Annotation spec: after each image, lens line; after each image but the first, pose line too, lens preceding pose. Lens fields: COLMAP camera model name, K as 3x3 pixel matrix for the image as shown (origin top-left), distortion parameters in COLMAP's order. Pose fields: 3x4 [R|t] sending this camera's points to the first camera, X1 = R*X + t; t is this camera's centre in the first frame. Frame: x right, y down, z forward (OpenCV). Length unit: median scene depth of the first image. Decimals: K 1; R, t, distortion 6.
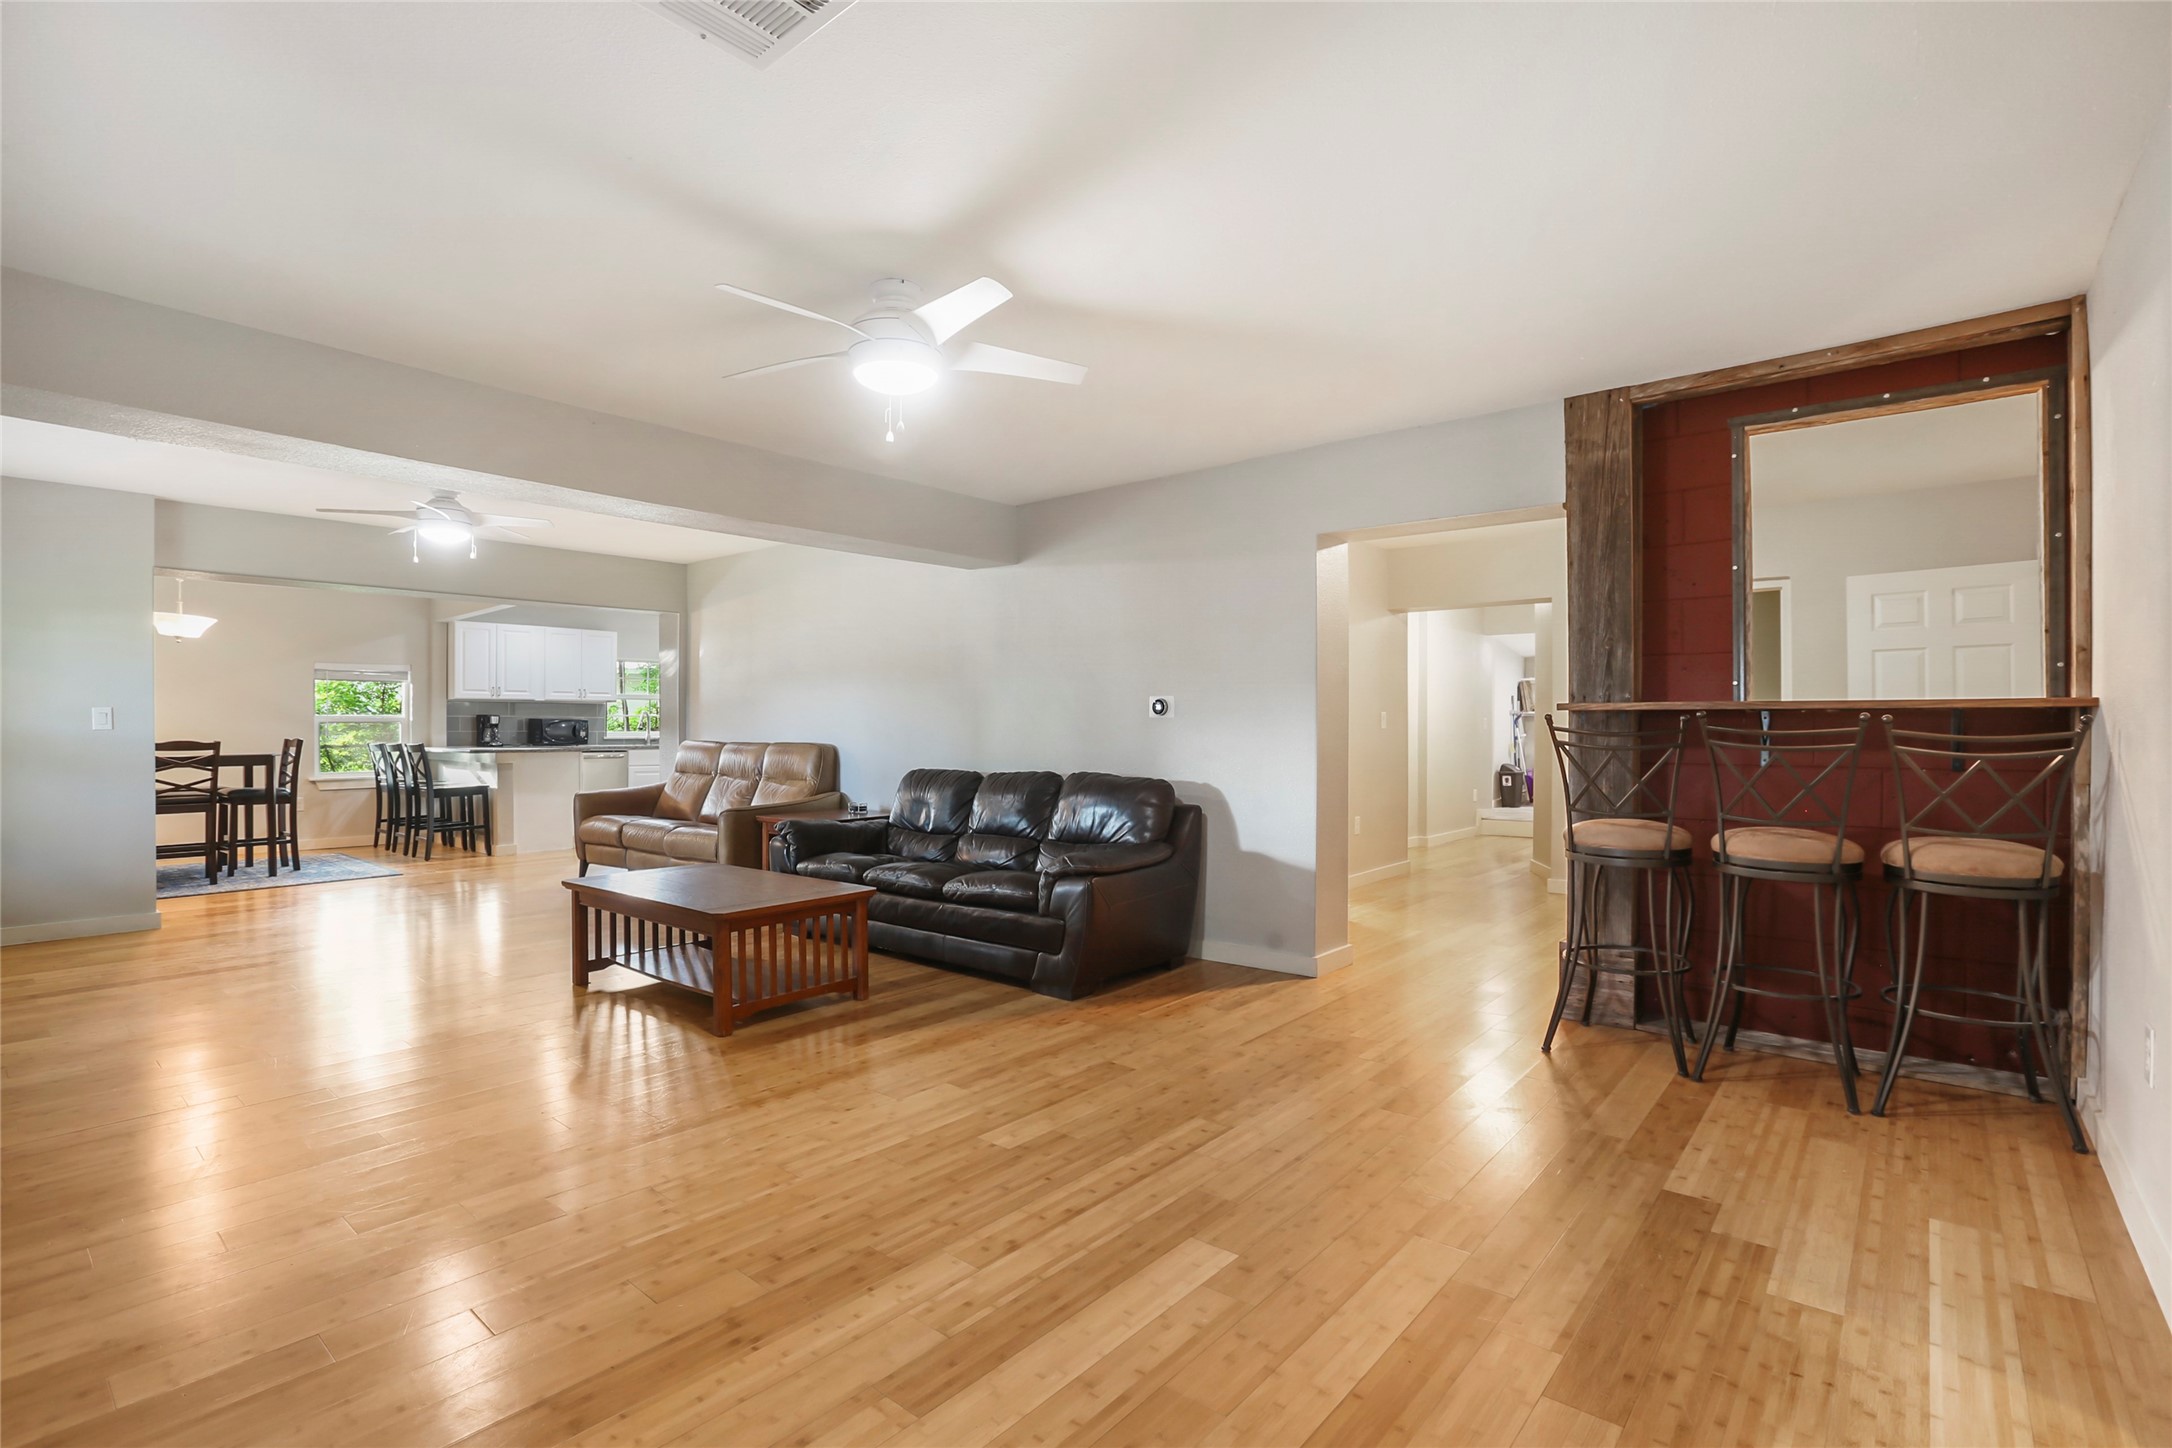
lens RADIAL K [[993.9, 0, 1067.8], [0, 993.9, 725.7], [0, 0, 1]] dist [-0.032734, 0.003323]
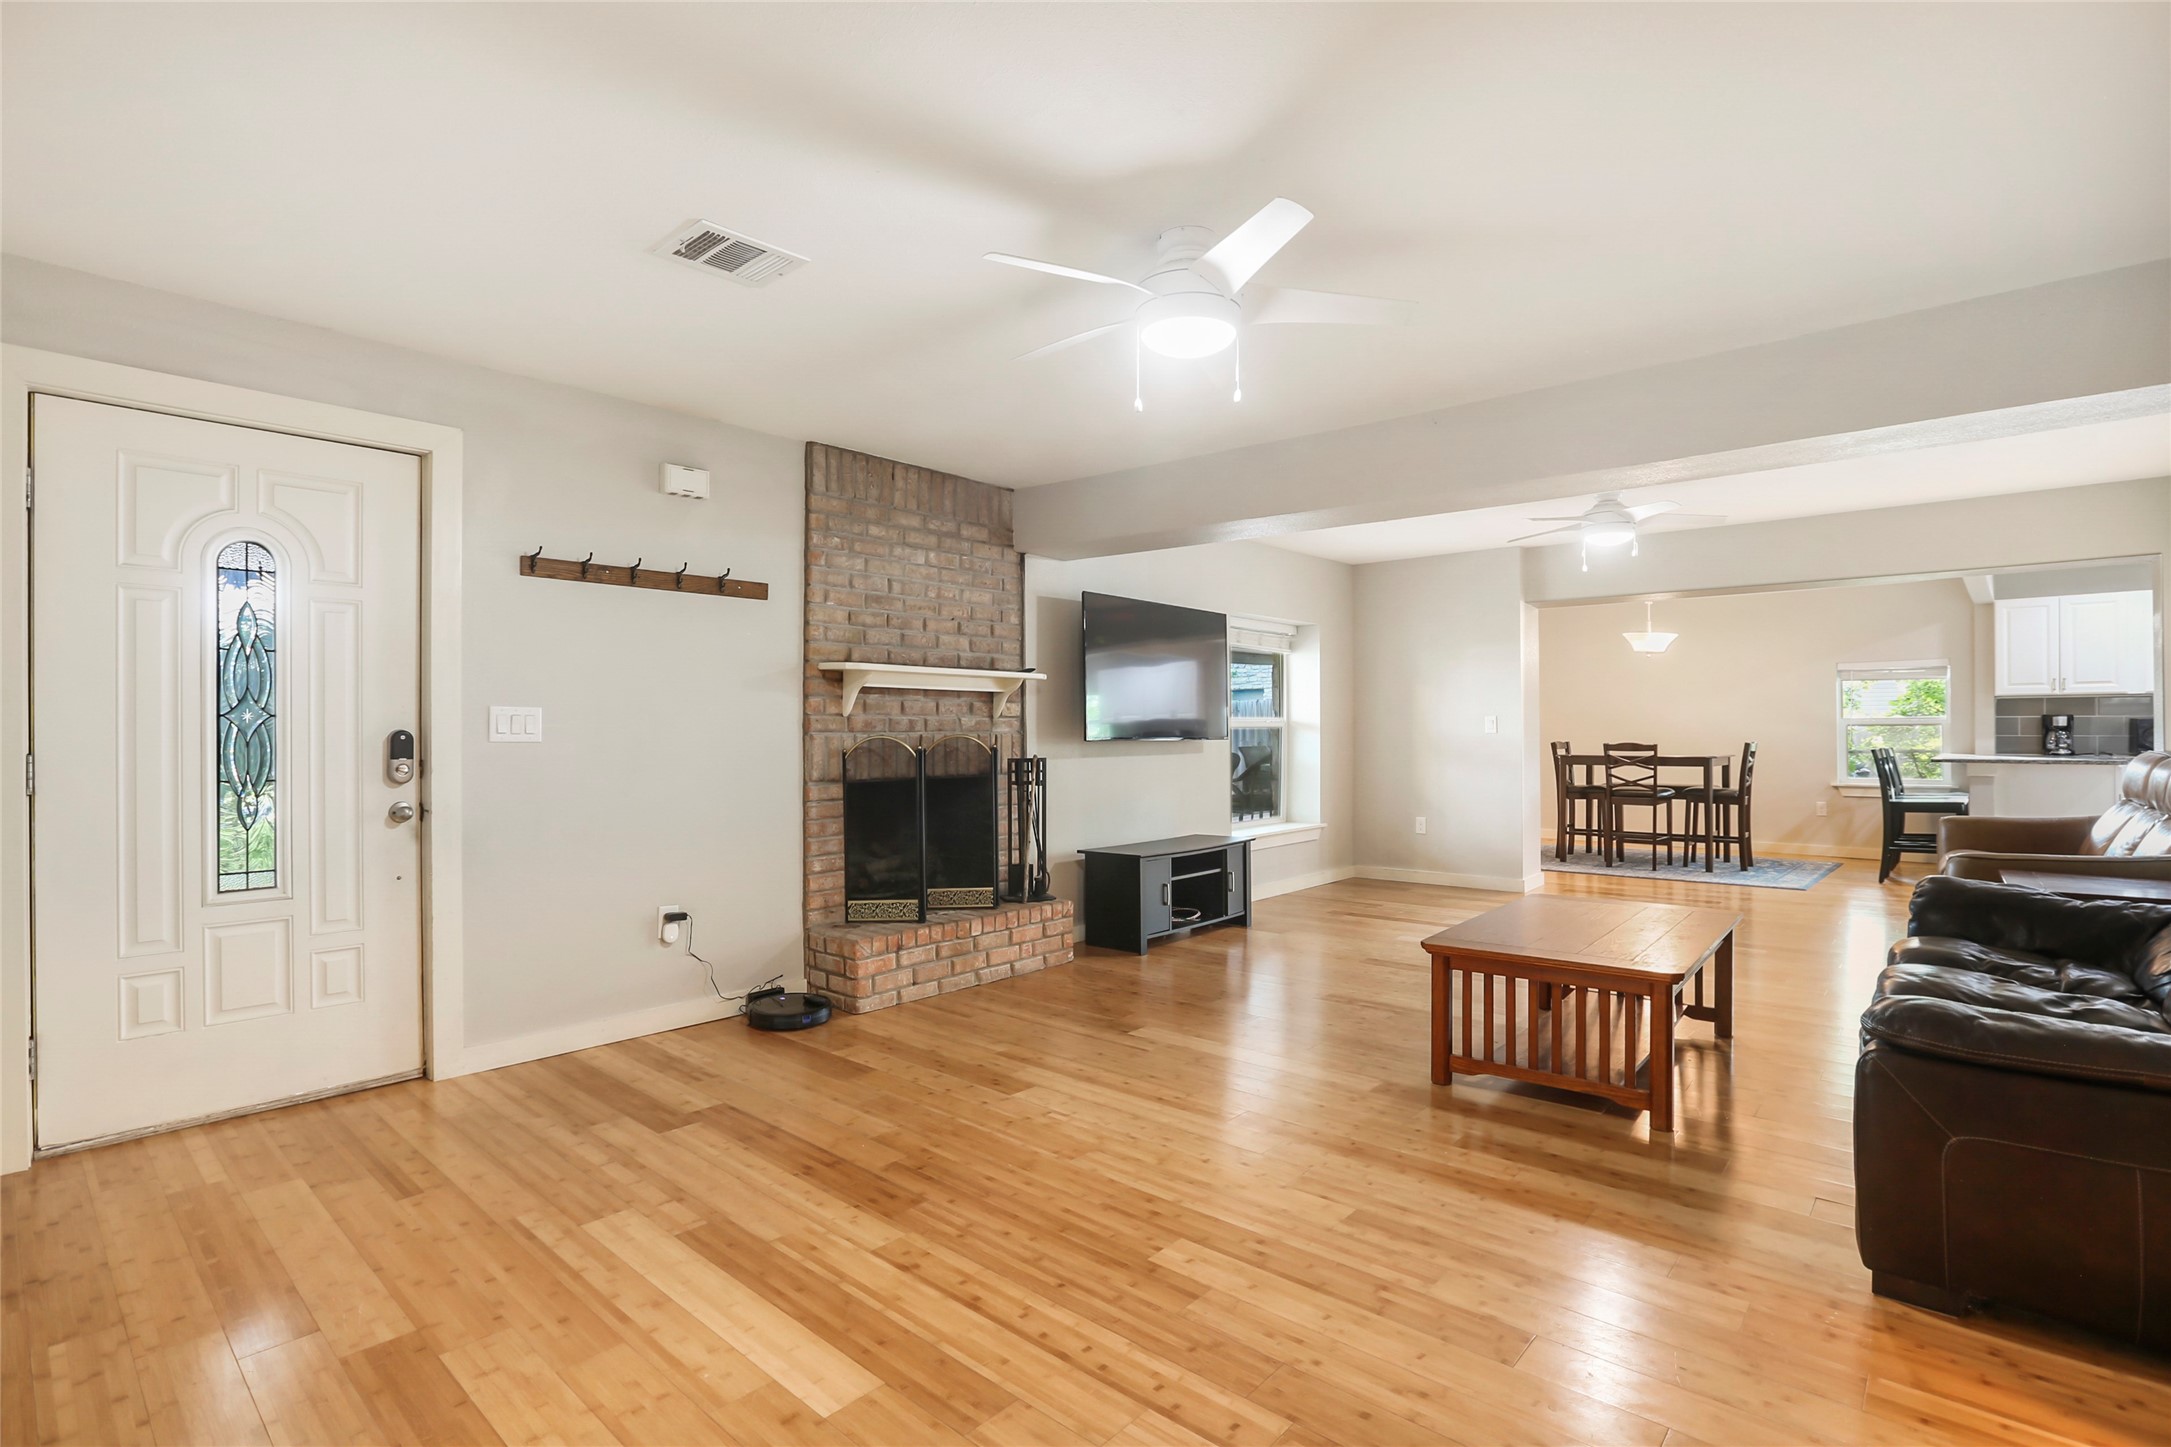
lens RADIAL K [[993.4, 0, 1072.5], [0, 993.4, 728.3], [0, 0, 1]] dist [-0.032734, 0.003323]
pose [[0.006956, -0.001682, -0.999974, 0.700147], [0.002532, 0.999995, -0.001664, -0.003028], [0.999973, -0.002520, 0.006960, 0.880307]]
